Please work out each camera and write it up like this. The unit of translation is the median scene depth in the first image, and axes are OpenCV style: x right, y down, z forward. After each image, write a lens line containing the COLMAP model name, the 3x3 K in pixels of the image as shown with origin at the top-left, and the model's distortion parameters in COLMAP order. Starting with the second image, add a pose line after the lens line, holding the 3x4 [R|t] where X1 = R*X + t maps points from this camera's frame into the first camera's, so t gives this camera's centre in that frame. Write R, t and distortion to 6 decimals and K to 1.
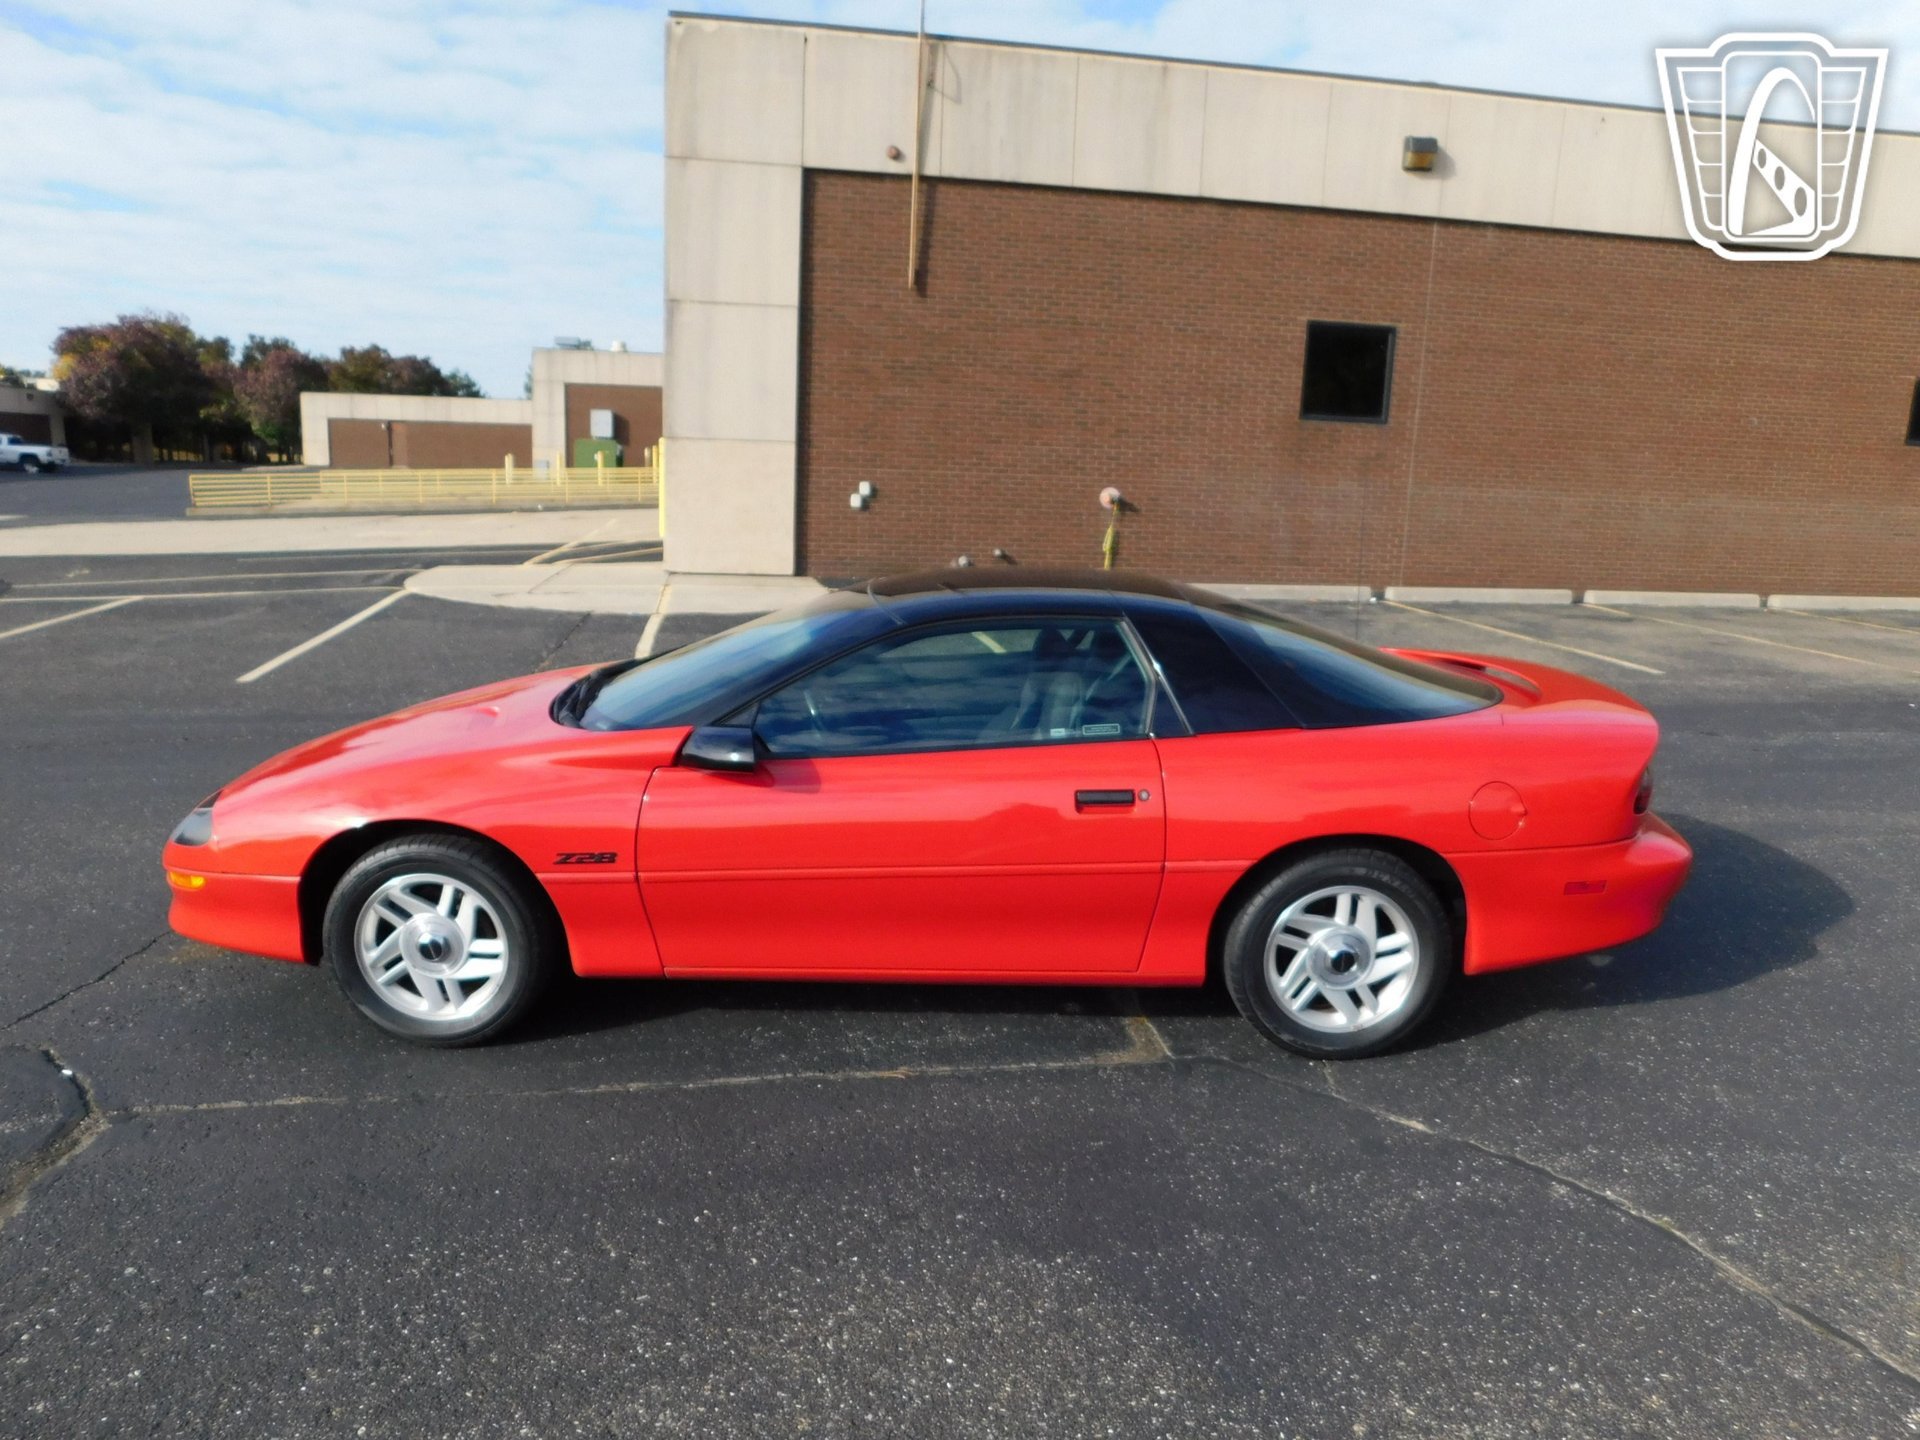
lens RADIAL K [[1270.5, 0, 962.2], [0, 1270.5, 717.2], [0, 0, 1]] dist [-0.072528, 0.062438]
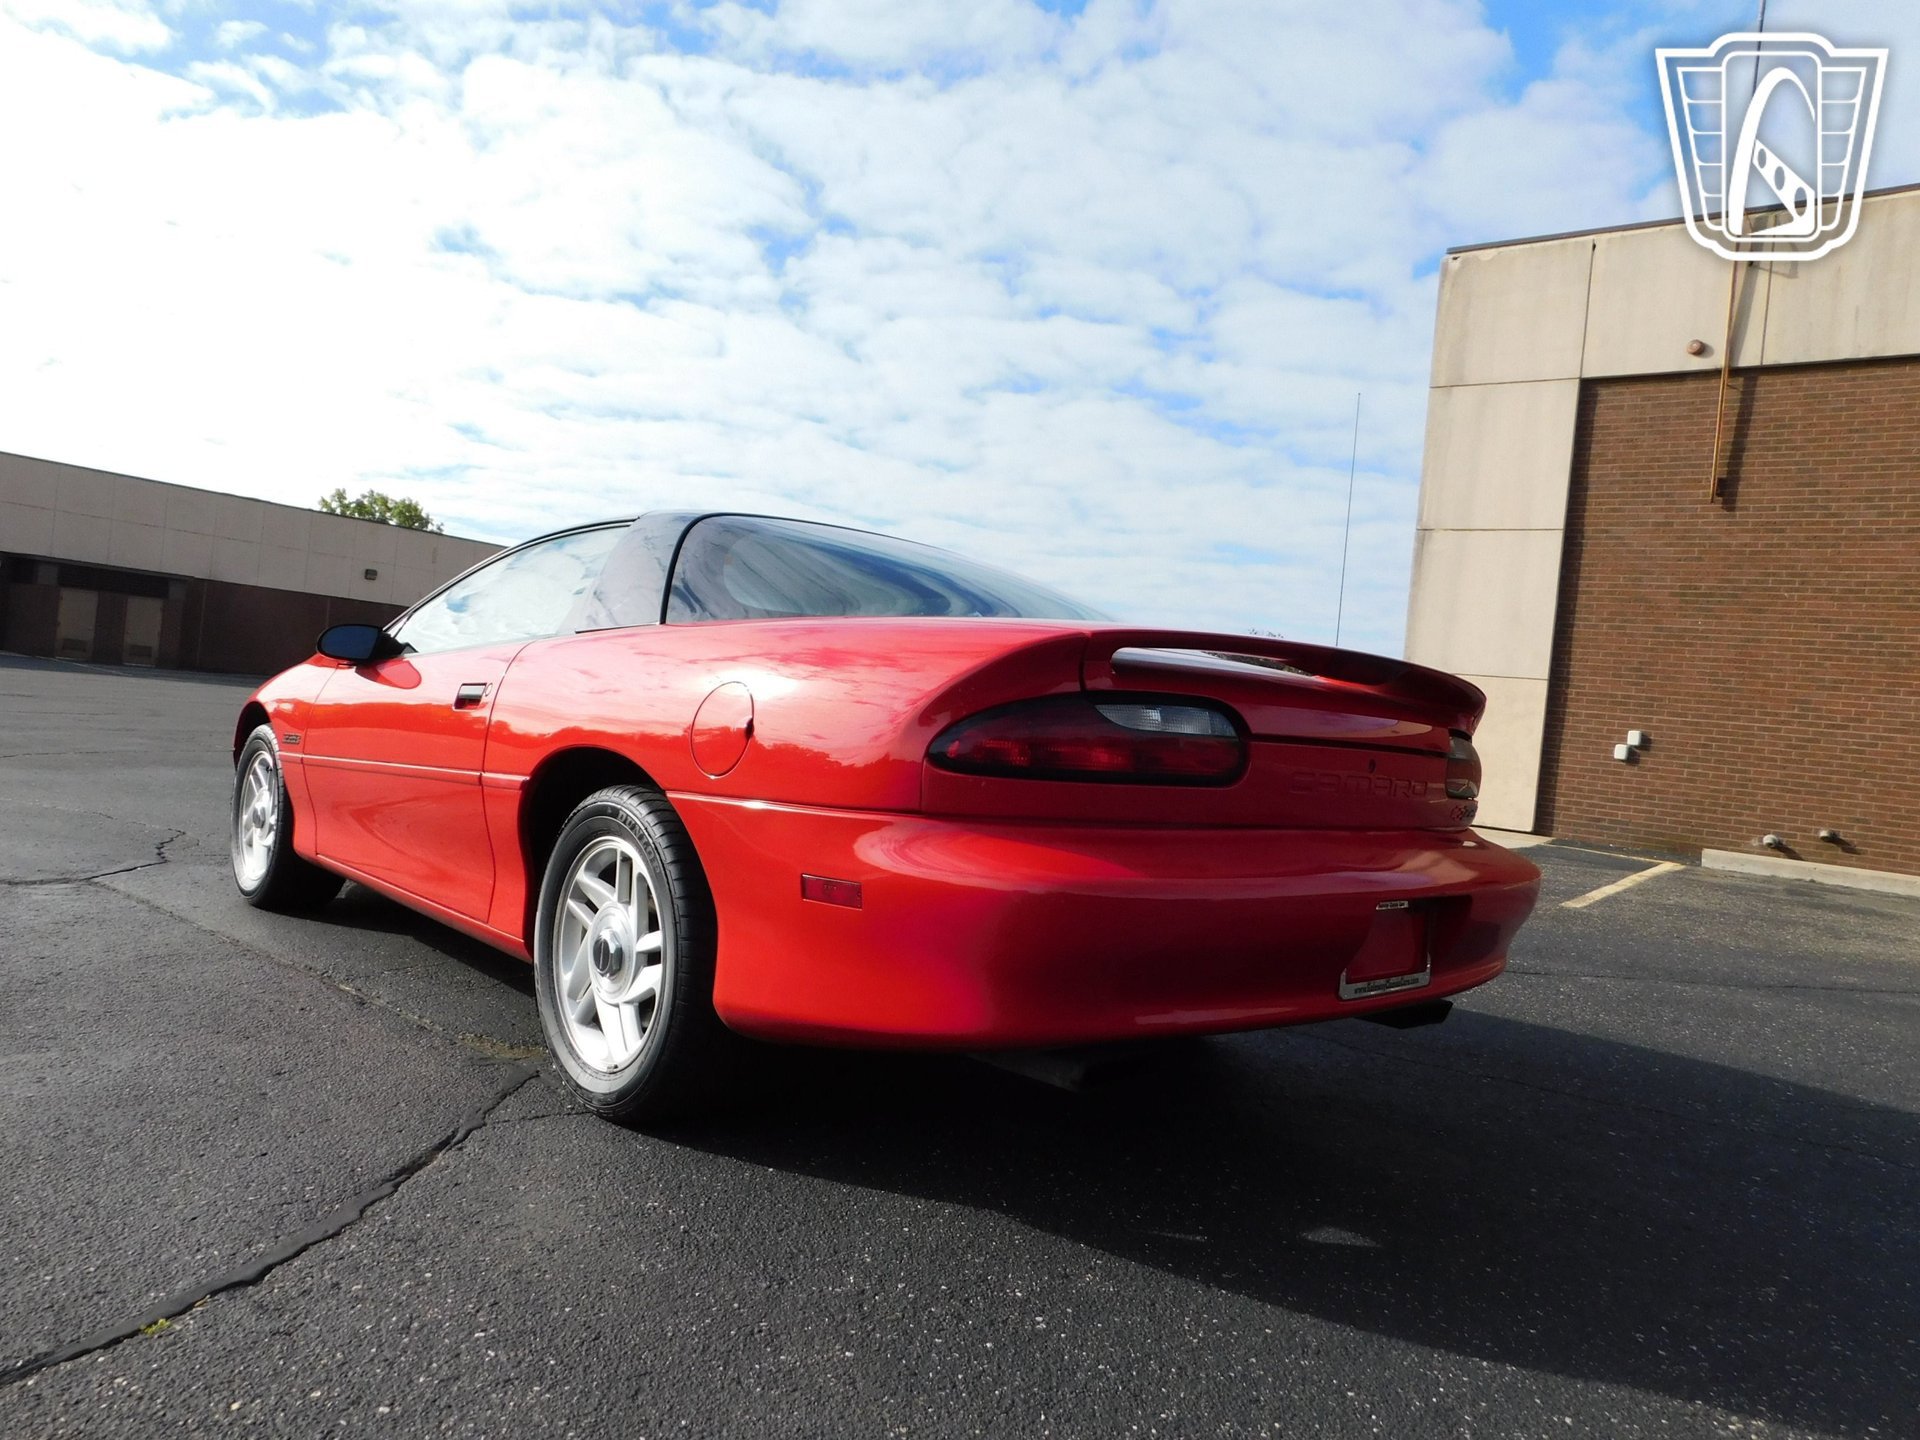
lens RADIAL K [[1270.5, 0, 947.8], [0, 1270.5, 715.1], [0, 0, 1]] dist [-0.072528, 0.062438]
pose [[0.683659, 0.038750, -0.728772, 0.832318], [-0.221916, 0.962342, -0.157010, 0.123228], [0.695243, 0.269067, 0.666513, 0.583766]]
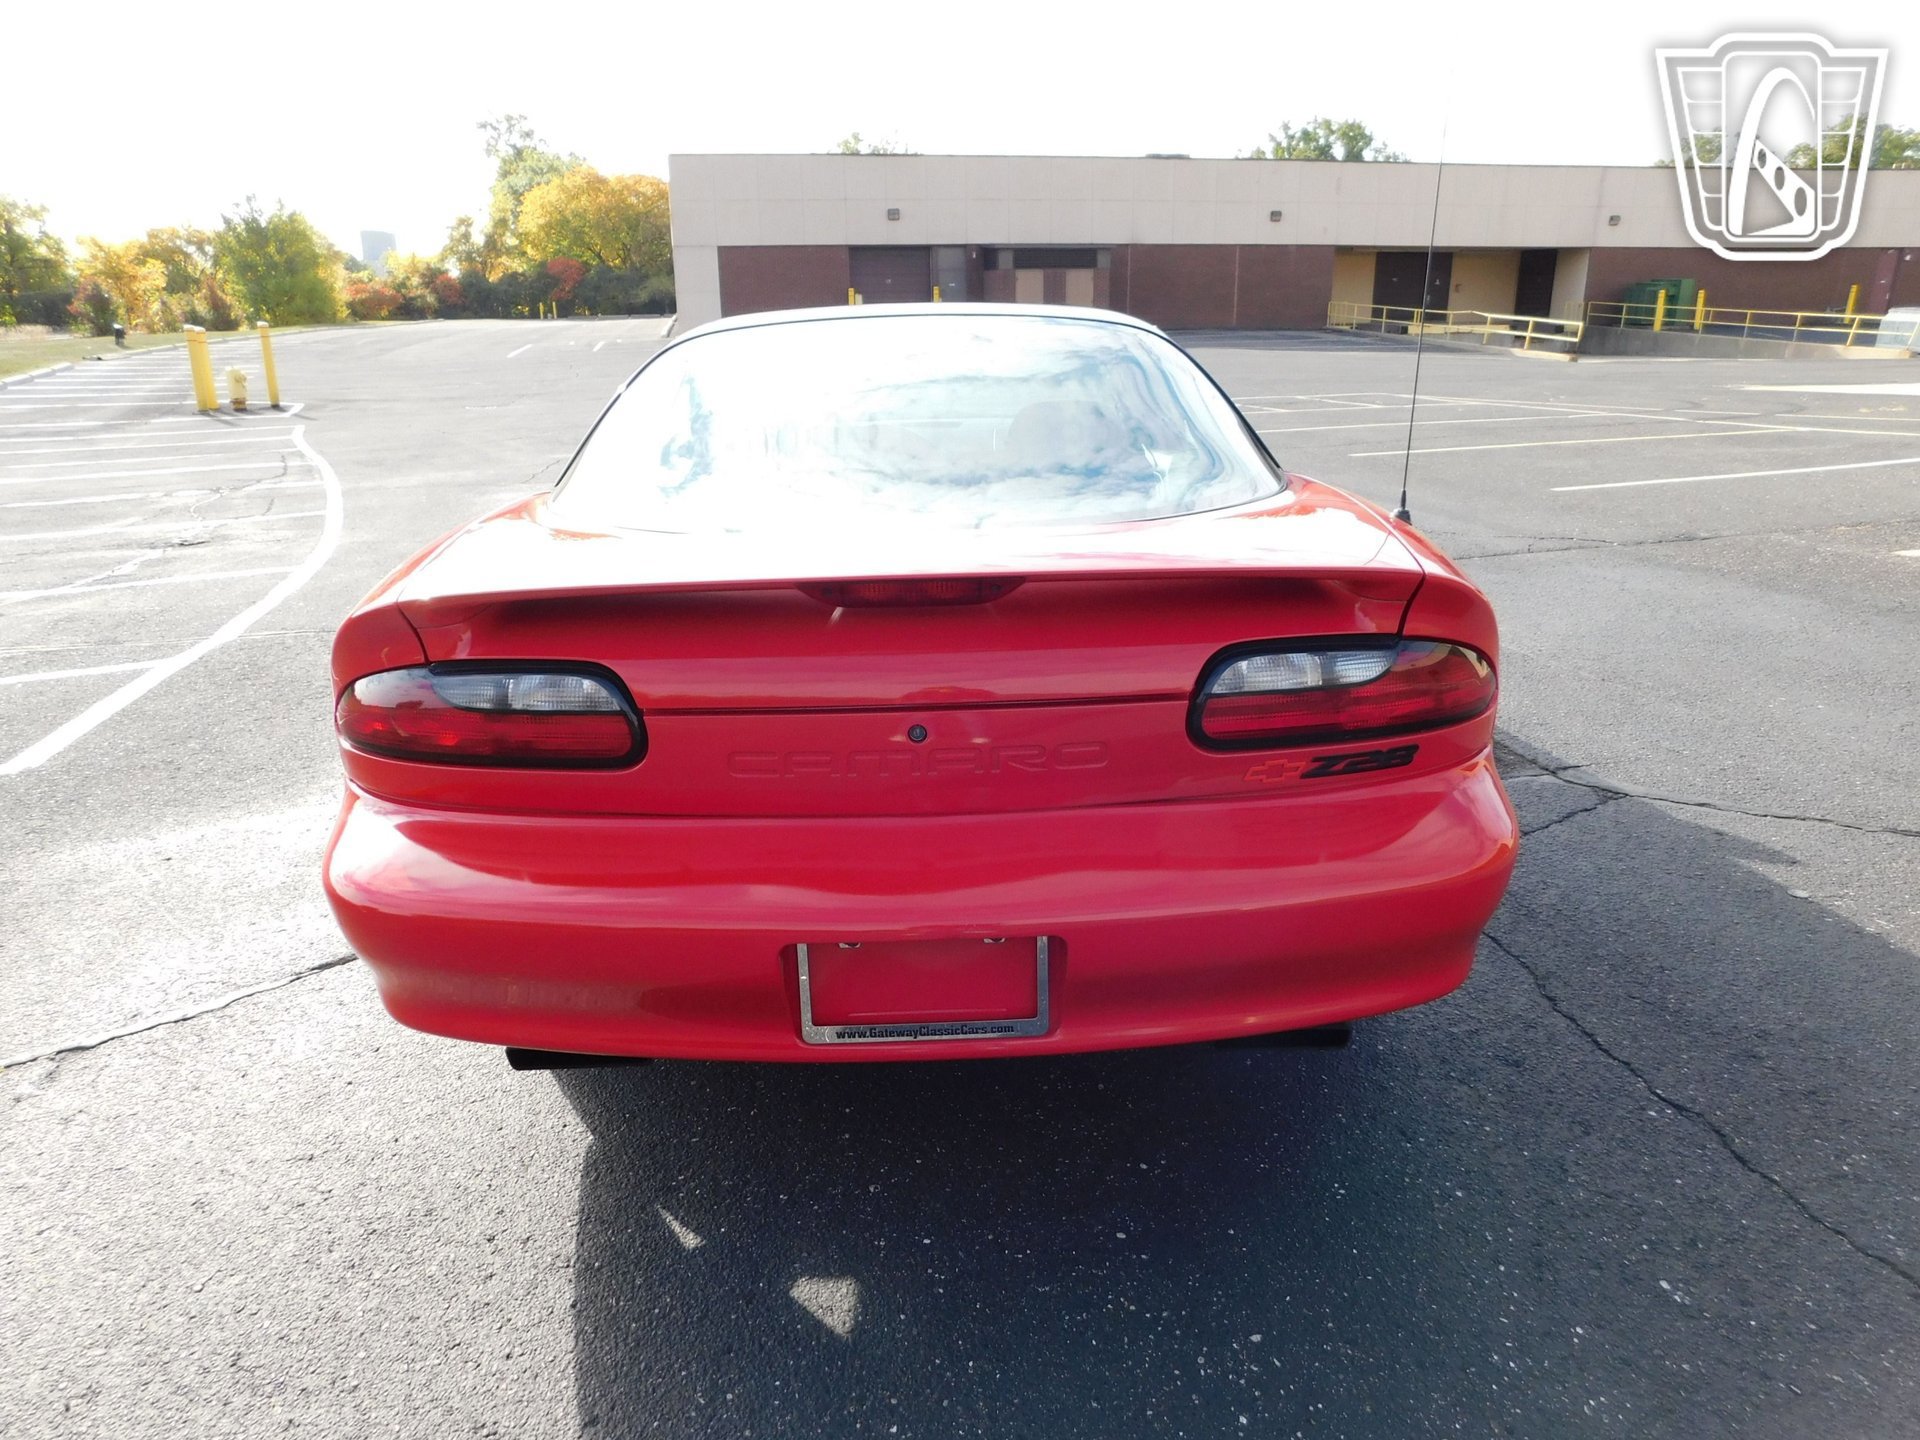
lens RADIAL K [[1270.5, 0, 952.7], [0, 1270.5, 709.7], [0, 0, 1]] dist [-0.072528, 0.062438]
pose [[0.052579, 0.282565, -0.957806, 0.927489], [-0.184487, 0.945372, 0.268769, -0.102619], [0.981428, 0.162571, 0.101837, 1.074110]]
